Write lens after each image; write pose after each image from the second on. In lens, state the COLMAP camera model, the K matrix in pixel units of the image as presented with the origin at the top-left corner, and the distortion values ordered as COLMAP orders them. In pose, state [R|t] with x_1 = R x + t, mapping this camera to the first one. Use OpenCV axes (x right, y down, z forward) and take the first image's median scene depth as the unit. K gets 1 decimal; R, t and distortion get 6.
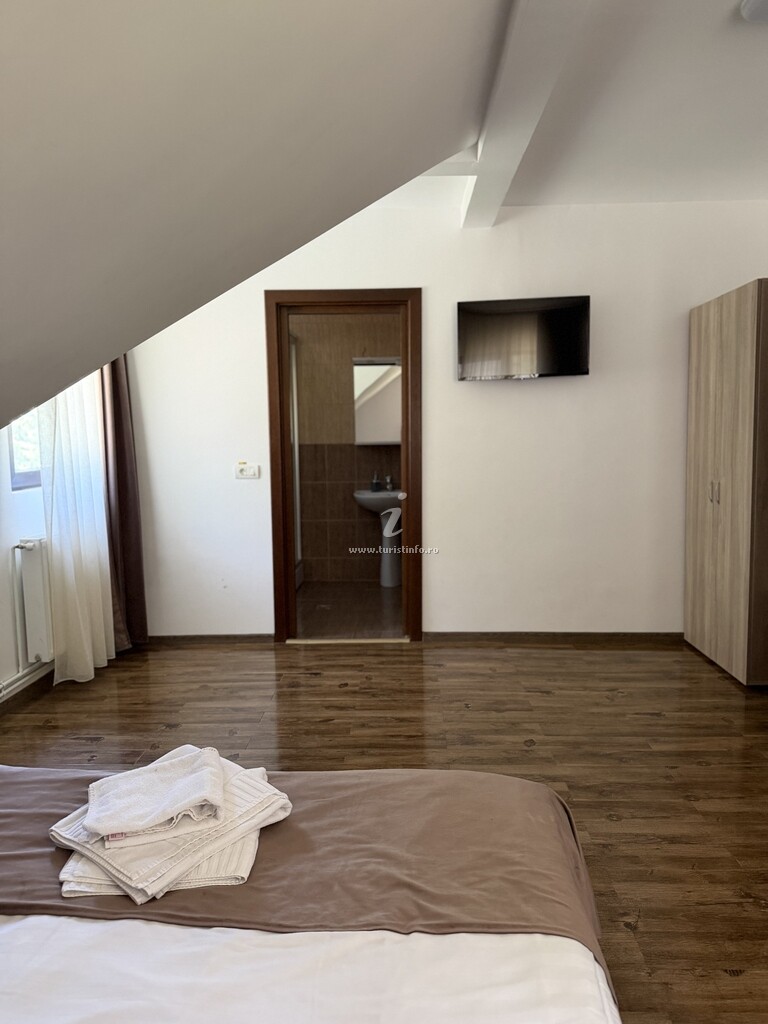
lens RADIAL K [[727.8, 0, 383.2], [0, 727.8, 512.3], [0, 0, 1]] dist [0.023678, -0.006780]
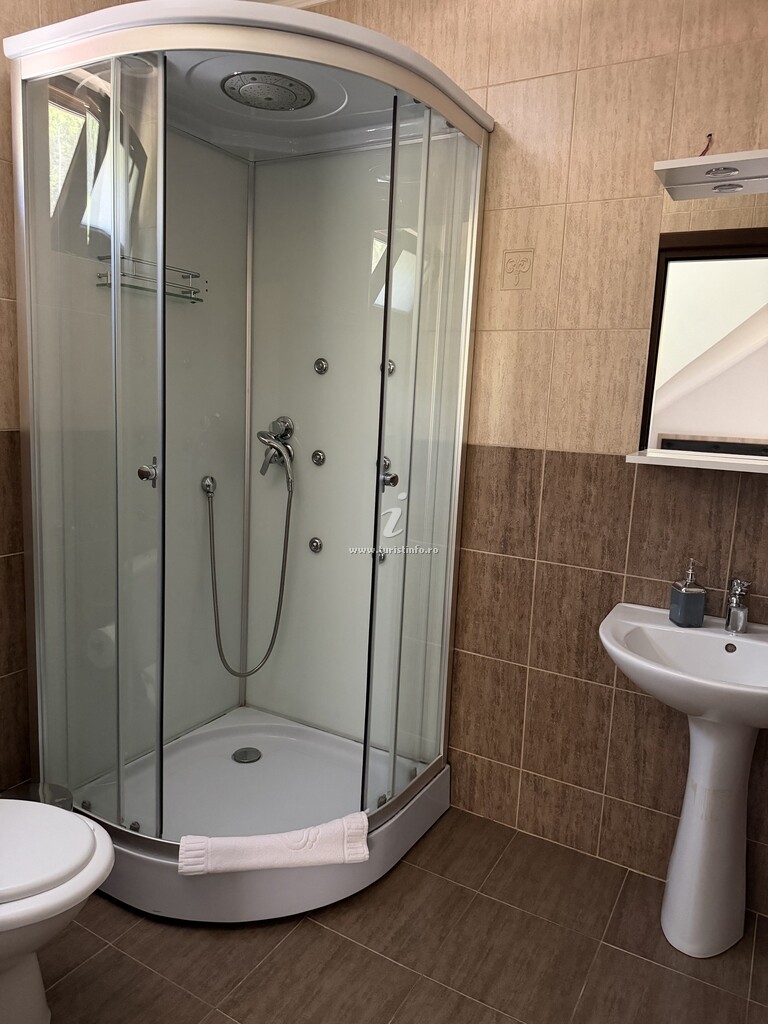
lens RADIAL K [[727.8, 0, 384.5], [0, 727.8, 506.7], [0, 0, 1]] dist [0.023678, -0.006780]
pose [[0.877834, 0.126333, -0.462004, 0.014868], [-0.109984, 0.991980, 0.062276, -0.080477], [0.466167, -0.003855, 0.884688, 0.667629]]
